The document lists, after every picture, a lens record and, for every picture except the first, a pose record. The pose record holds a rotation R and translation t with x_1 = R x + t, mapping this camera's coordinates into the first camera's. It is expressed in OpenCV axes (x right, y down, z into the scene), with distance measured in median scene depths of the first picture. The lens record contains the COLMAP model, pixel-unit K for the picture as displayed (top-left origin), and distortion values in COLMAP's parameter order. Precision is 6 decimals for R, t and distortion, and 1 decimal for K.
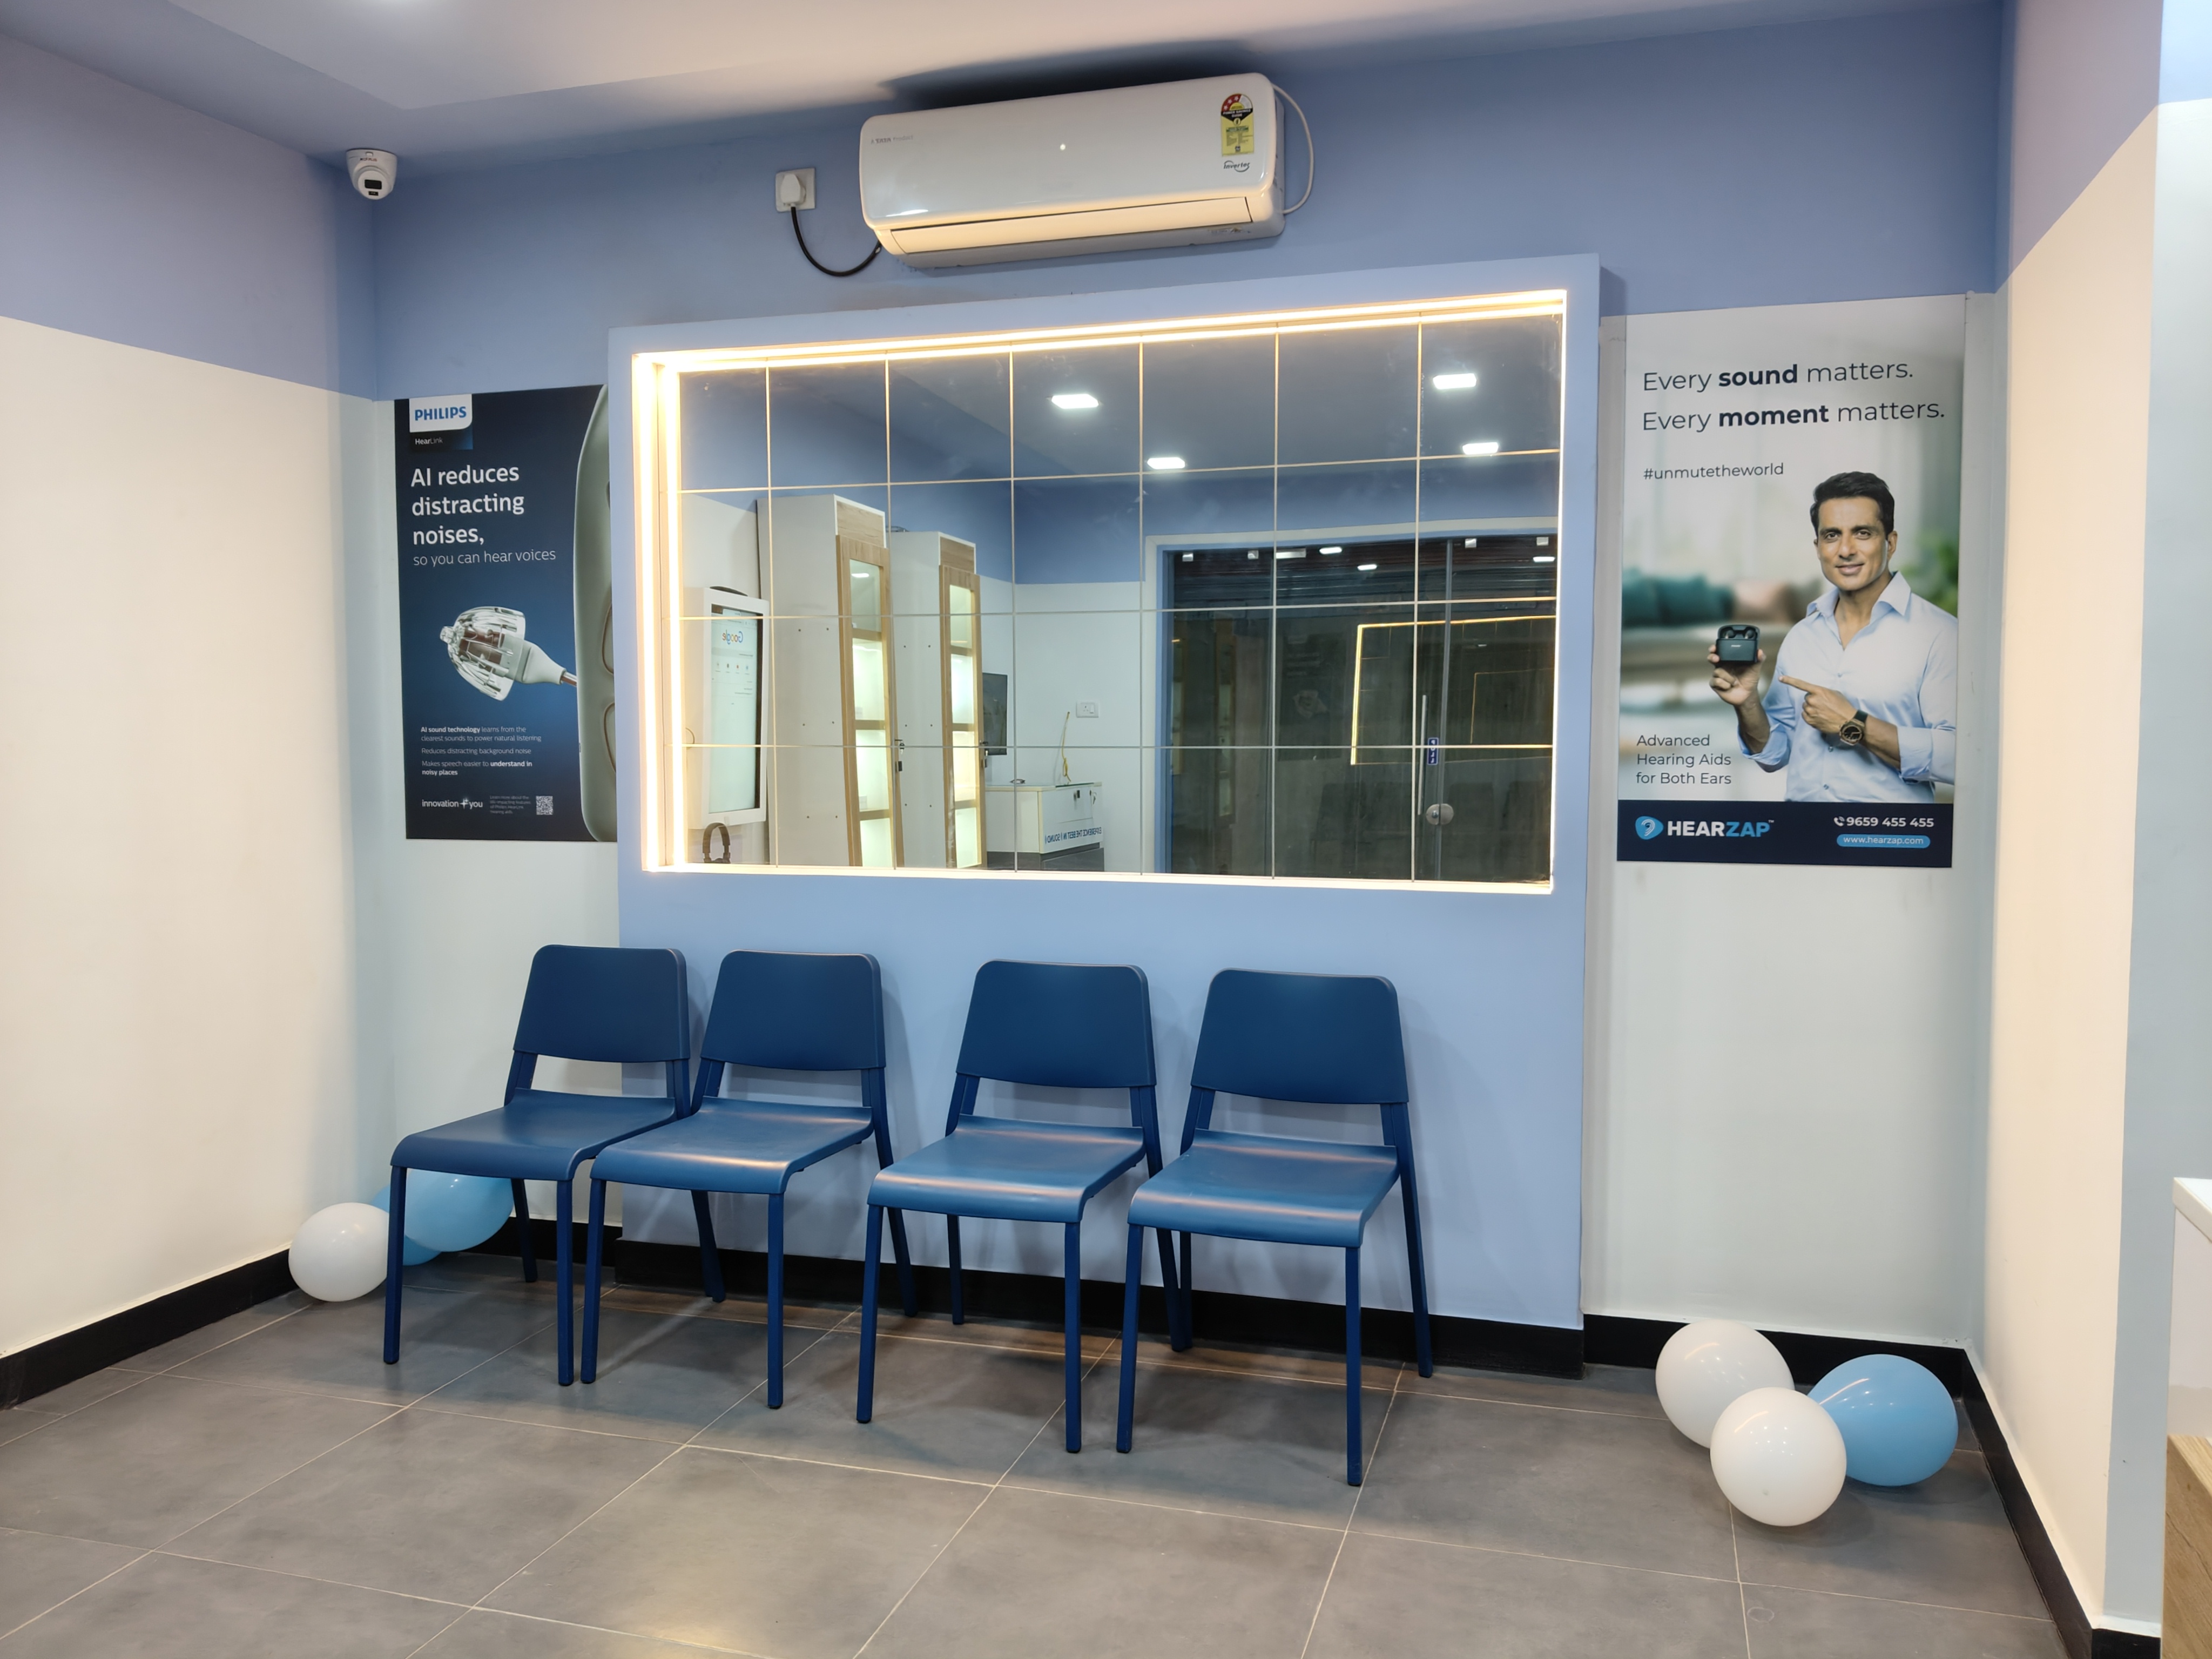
lens RADIAL K [[1683.3, 0, 1106.0], [0, 1683.3, 829.5], [0, 0, 1]] dist [0.007190, -0.105511]
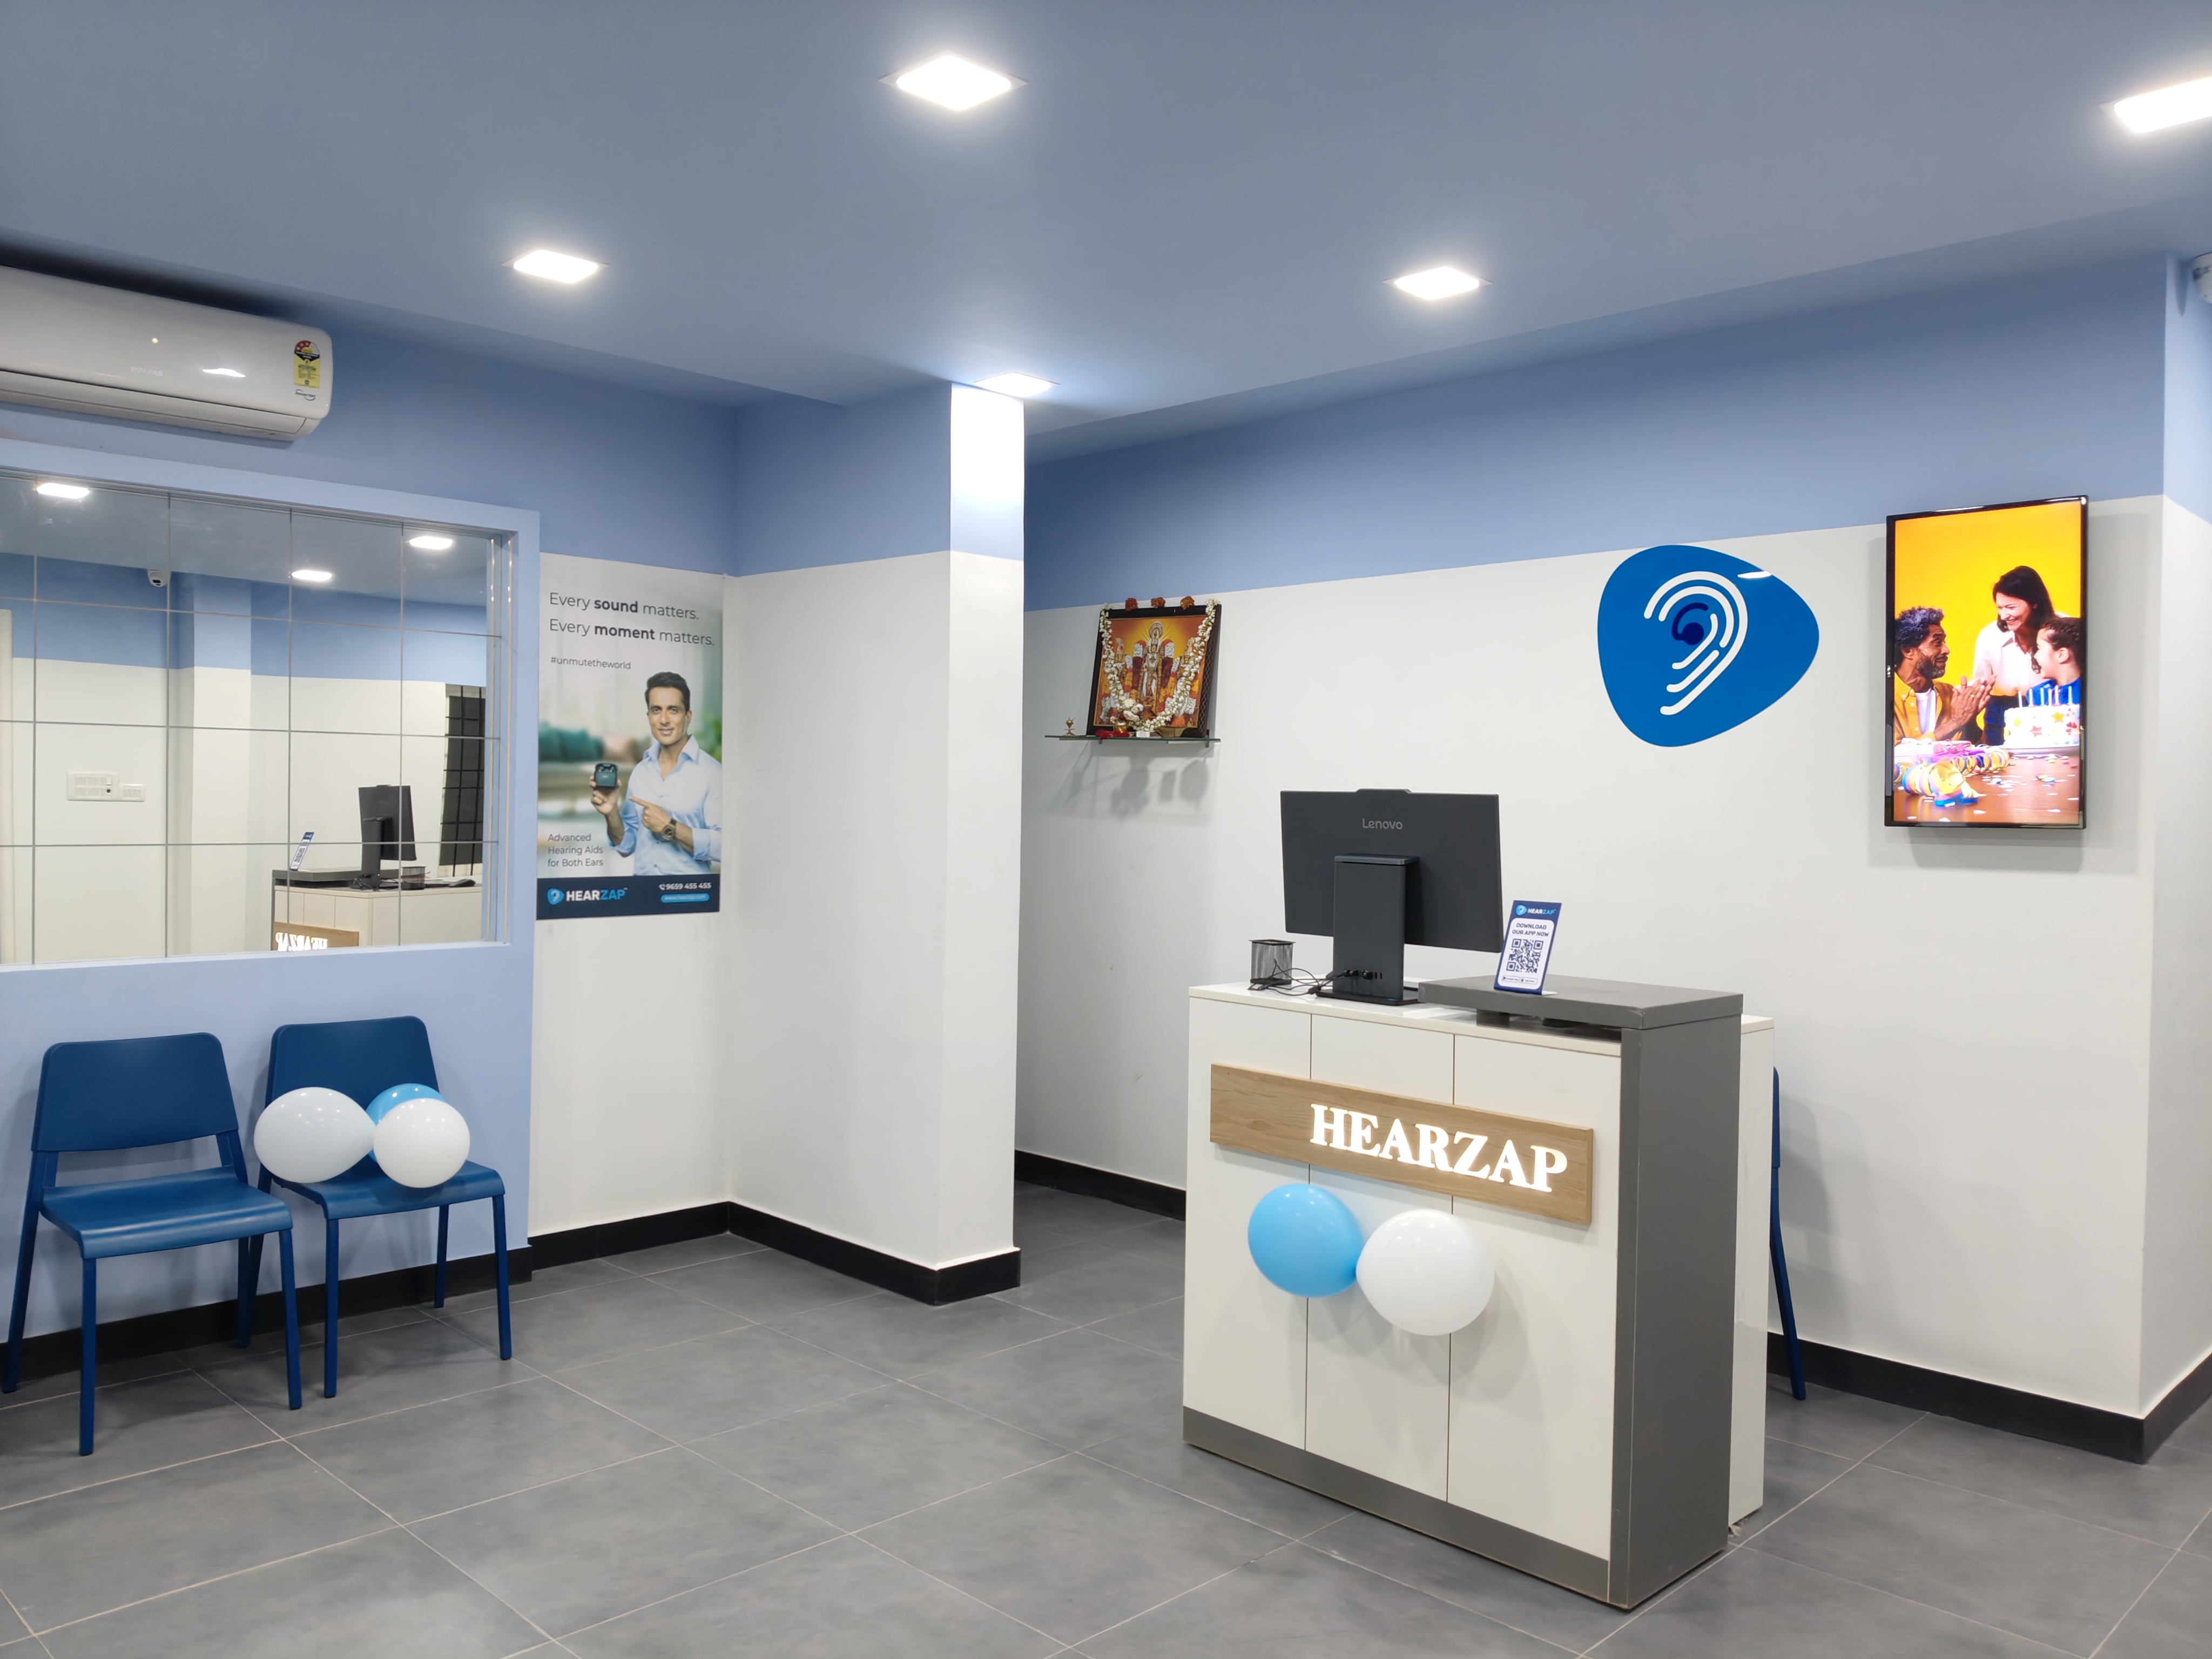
lens RADIAL K [[1683.3, 0, 1106.0], [0, 1683.3, 829.5], [0, 0, 1]] dist [0.007190, -0.105511]
pose [[0.459903, -0.006785, 0.887943, -0.794964], [0.039687, 0.999129, -0.012920, -0.022101], [-0.887082, 0.041182, 0.459771, -0.121015]]
